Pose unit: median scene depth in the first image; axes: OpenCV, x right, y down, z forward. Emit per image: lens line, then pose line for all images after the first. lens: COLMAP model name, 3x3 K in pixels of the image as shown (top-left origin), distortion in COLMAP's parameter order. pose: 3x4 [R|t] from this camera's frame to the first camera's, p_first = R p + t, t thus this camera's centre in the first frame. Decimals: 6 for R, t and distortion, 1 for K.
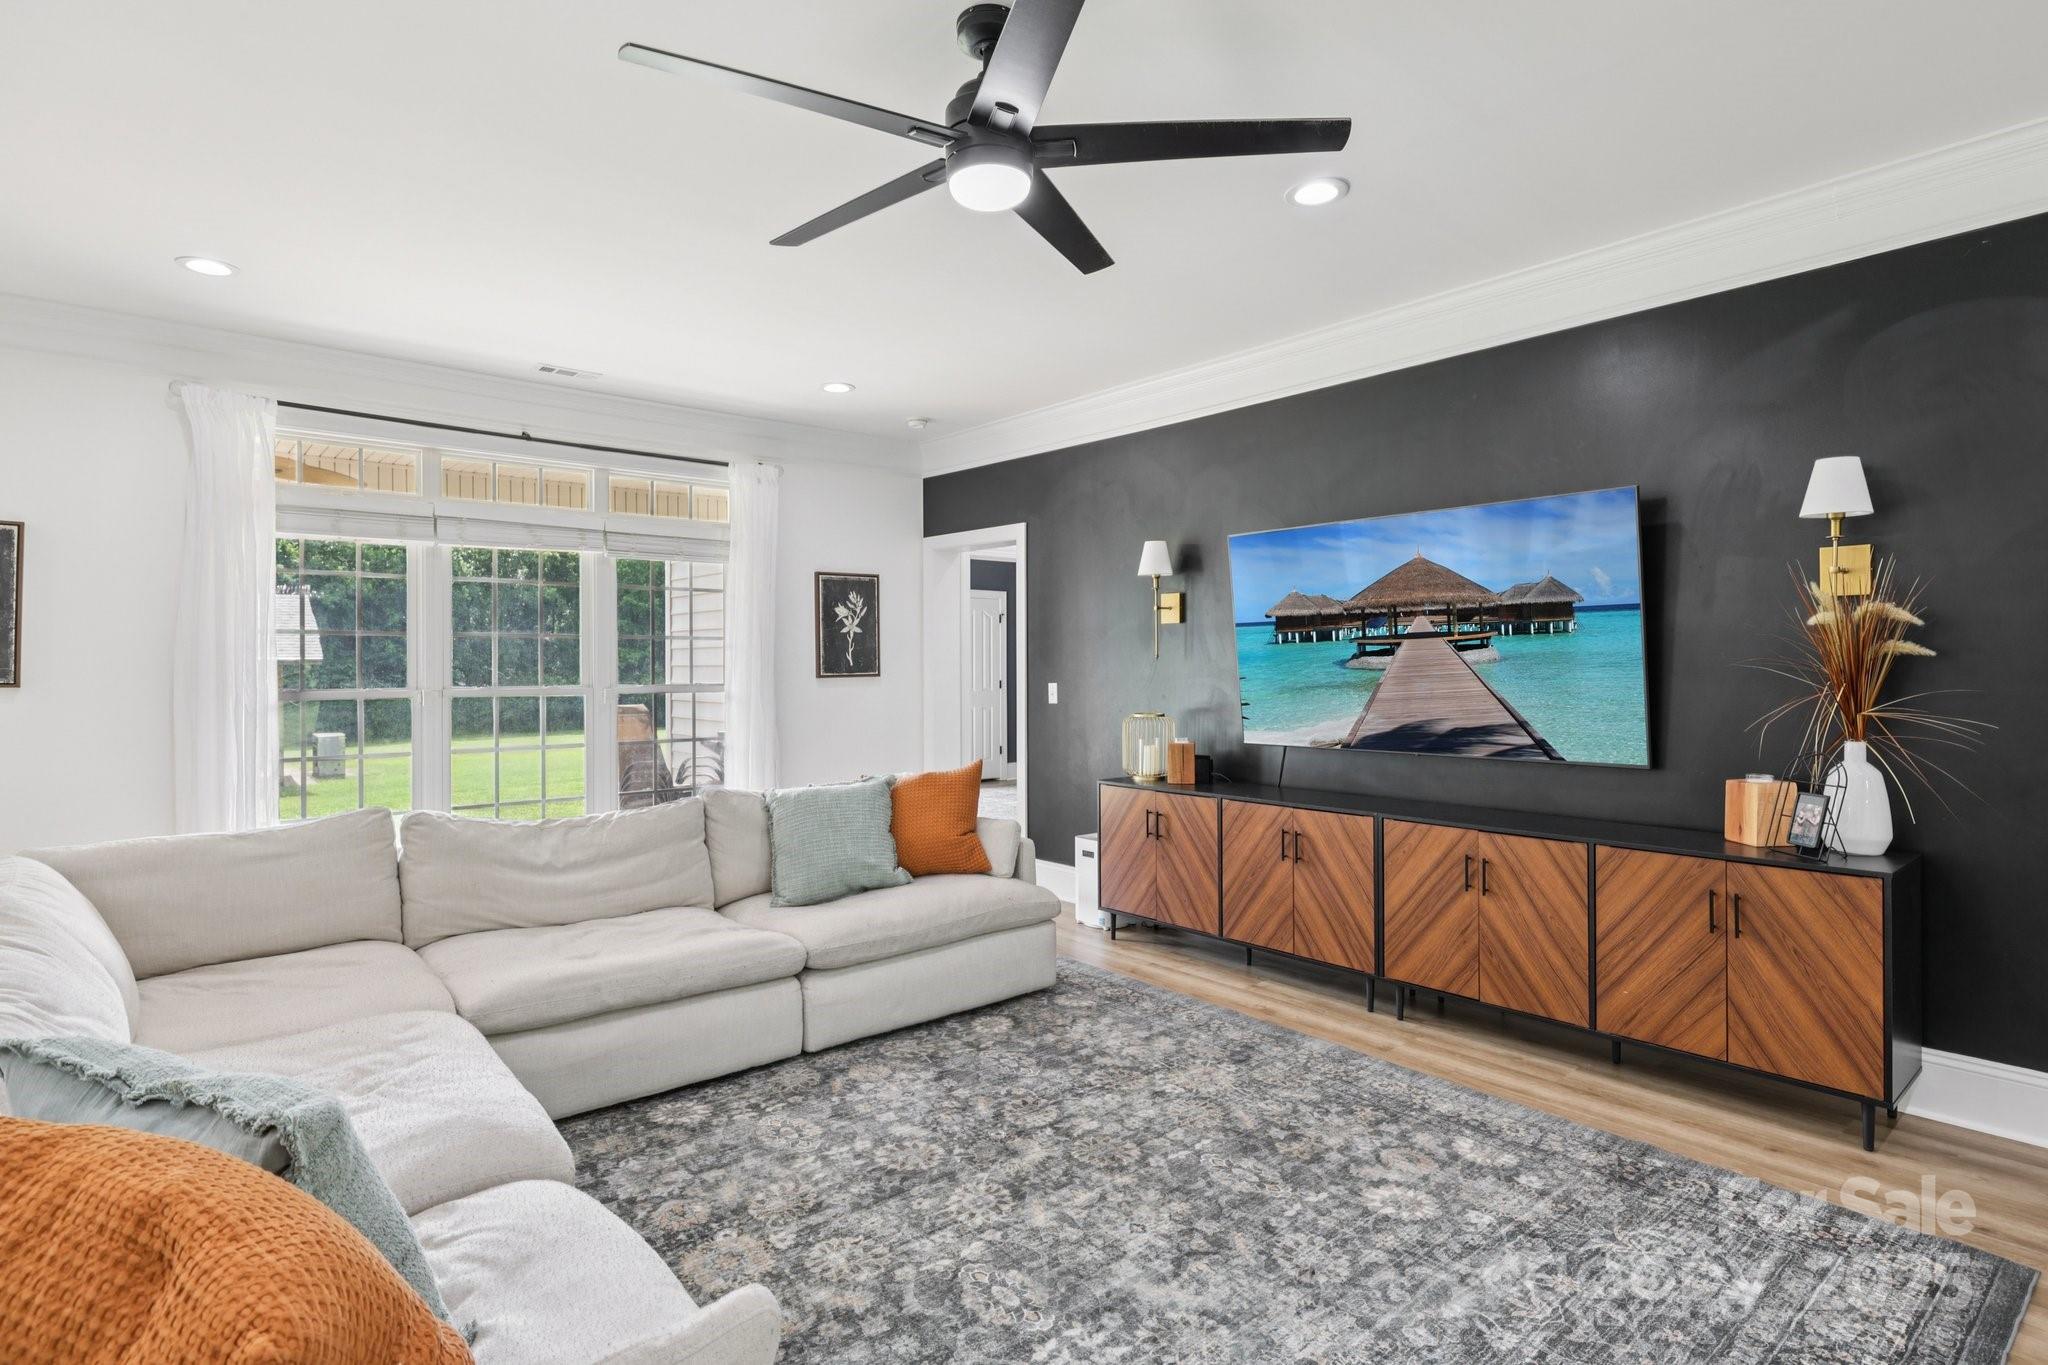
lens RADIAL K [[1033.7, 0, 1016.8], [0, 1033.7, 664.5], [0, 0, 1]] dist [0.005194, 0.000627]
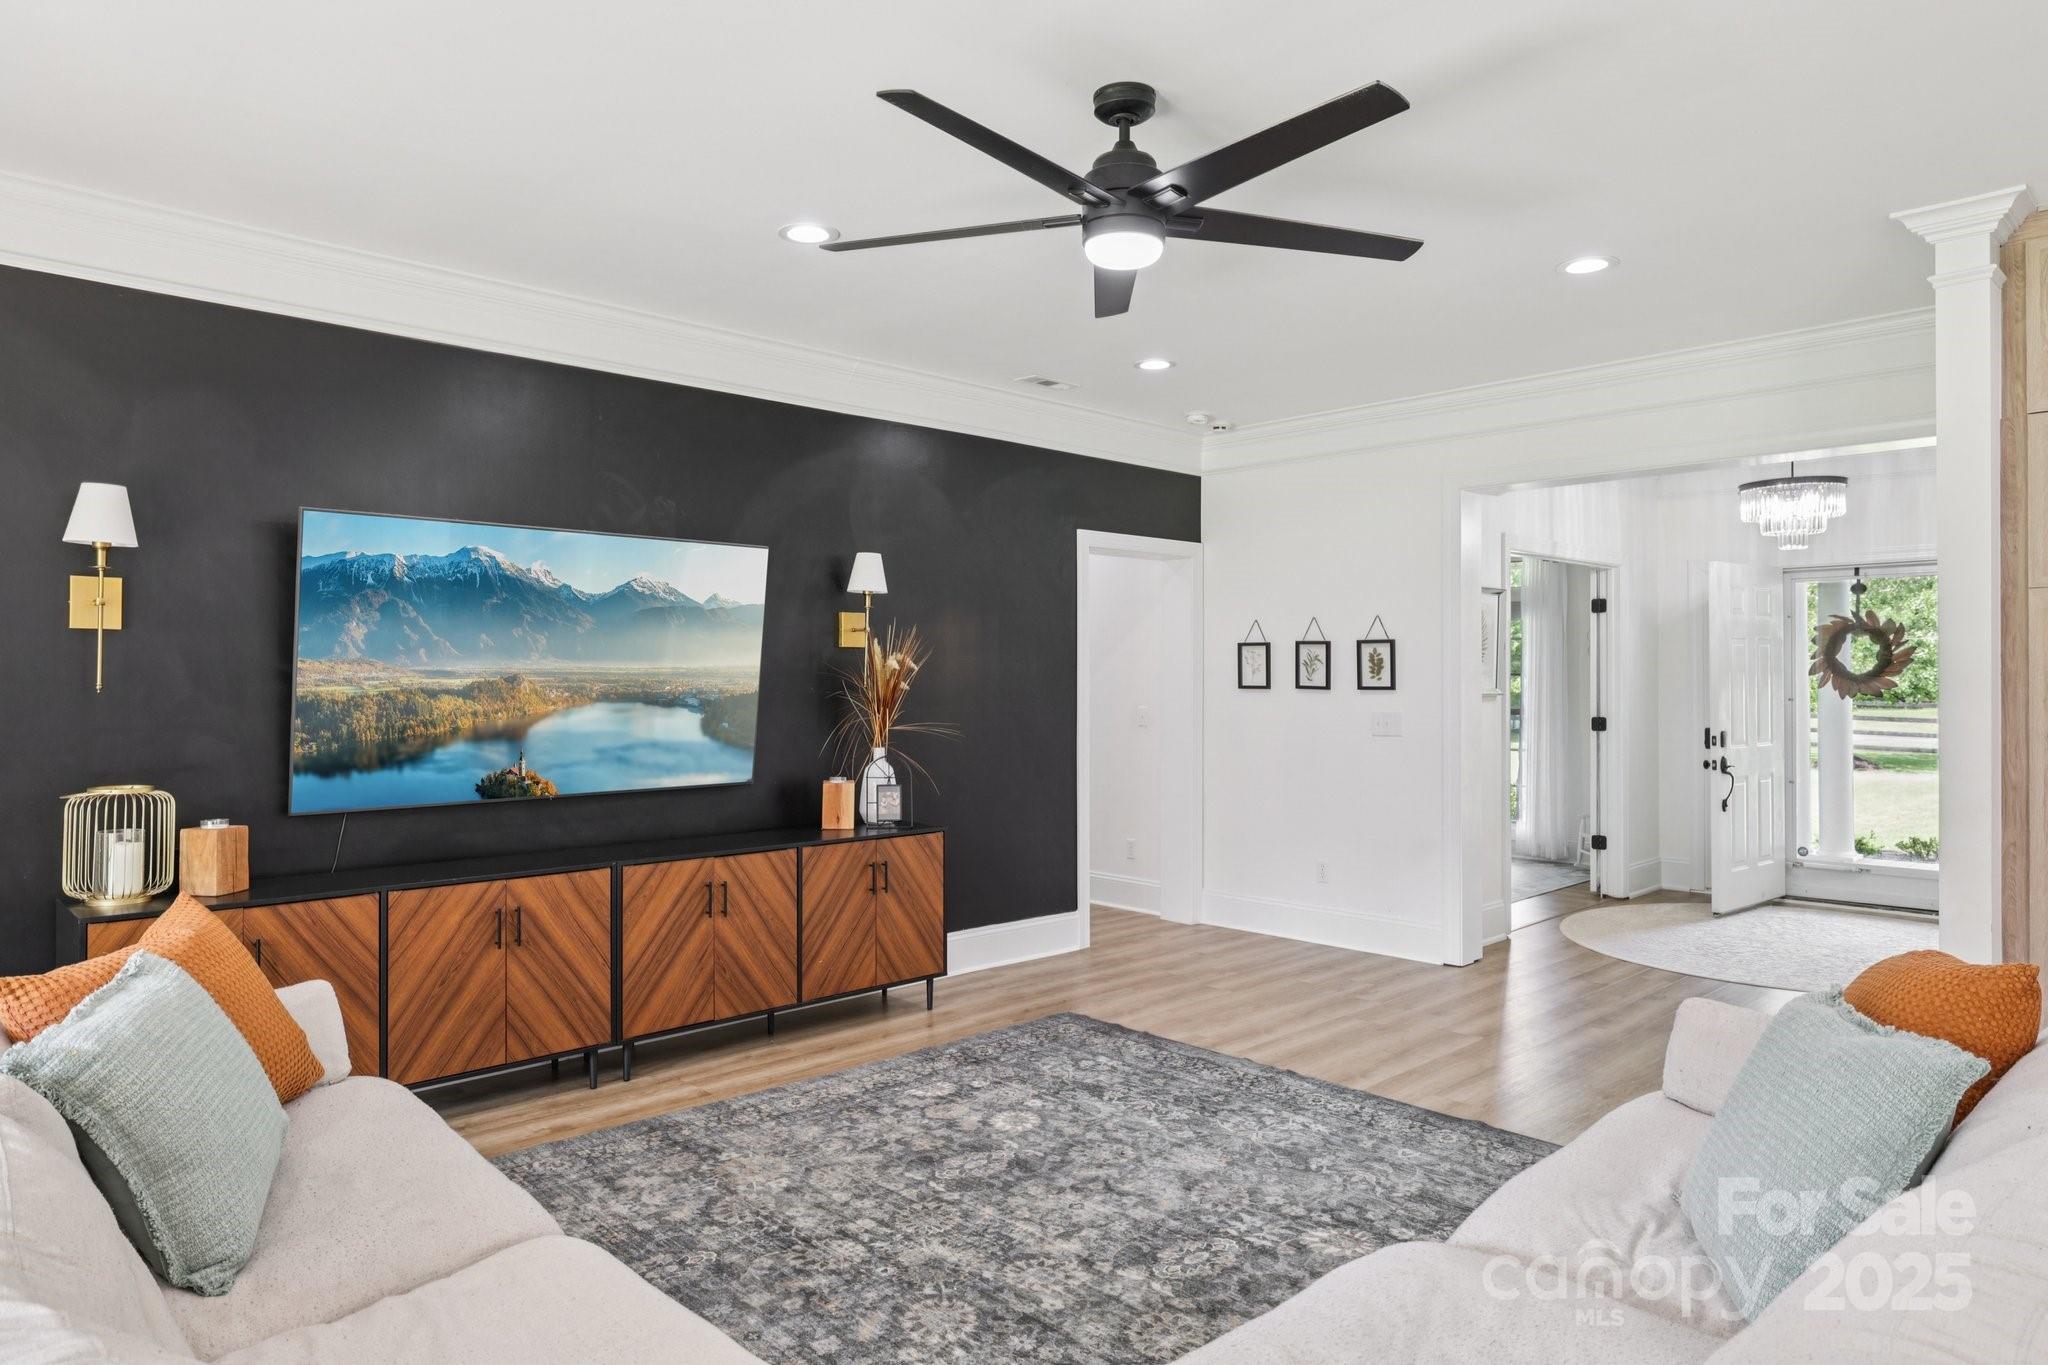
lens RADIAL K [[1252.0, 0, 1021.4], [0, 1252.0, 668.8], [0, 0, 1]] dist [0.000684, 0.000330]
pose [[-0.056745, 0.010691, 0.998331, -0.943398], [-0.000730, 0.999942, -0.010750, -0.017463], [-0.998388, -0.001339, -0.056733, 0.865660]]
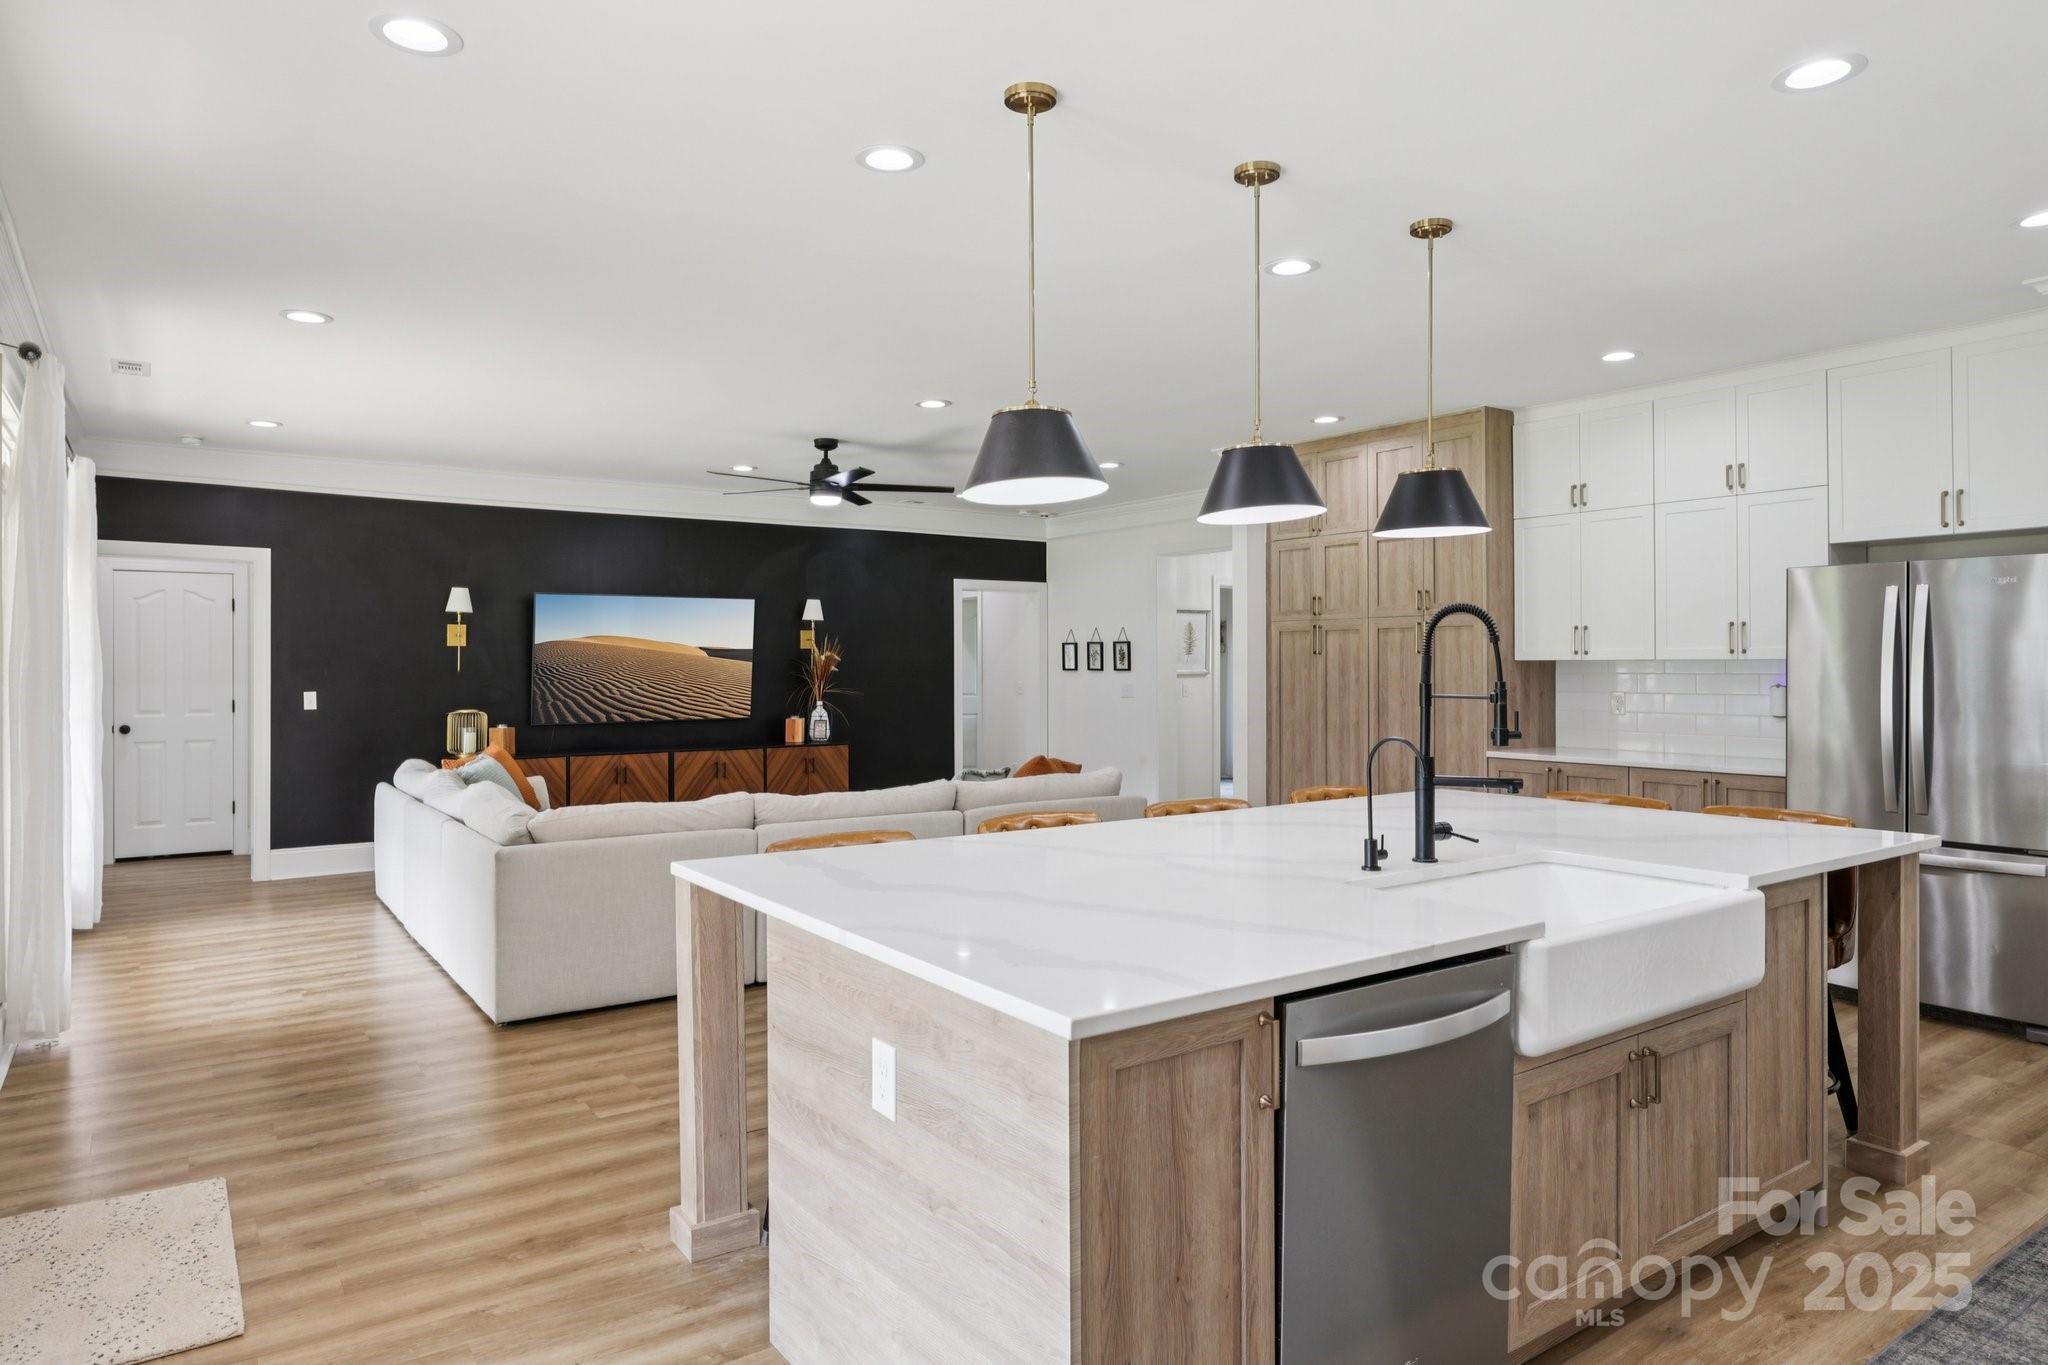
lens RADIAL K [[1208.0, 0, 1025.6], [0, 1208.0, 653.8], [0, 0, 1]] dist [0.000695, -0.000499]
pose [[0.090293, 0.012419, 0.995838, -2.316570], [0.002835, 0.999915, -0.012727, -0.010203], [-0.995911, 0.003973, 0.090250, 0.141169]]
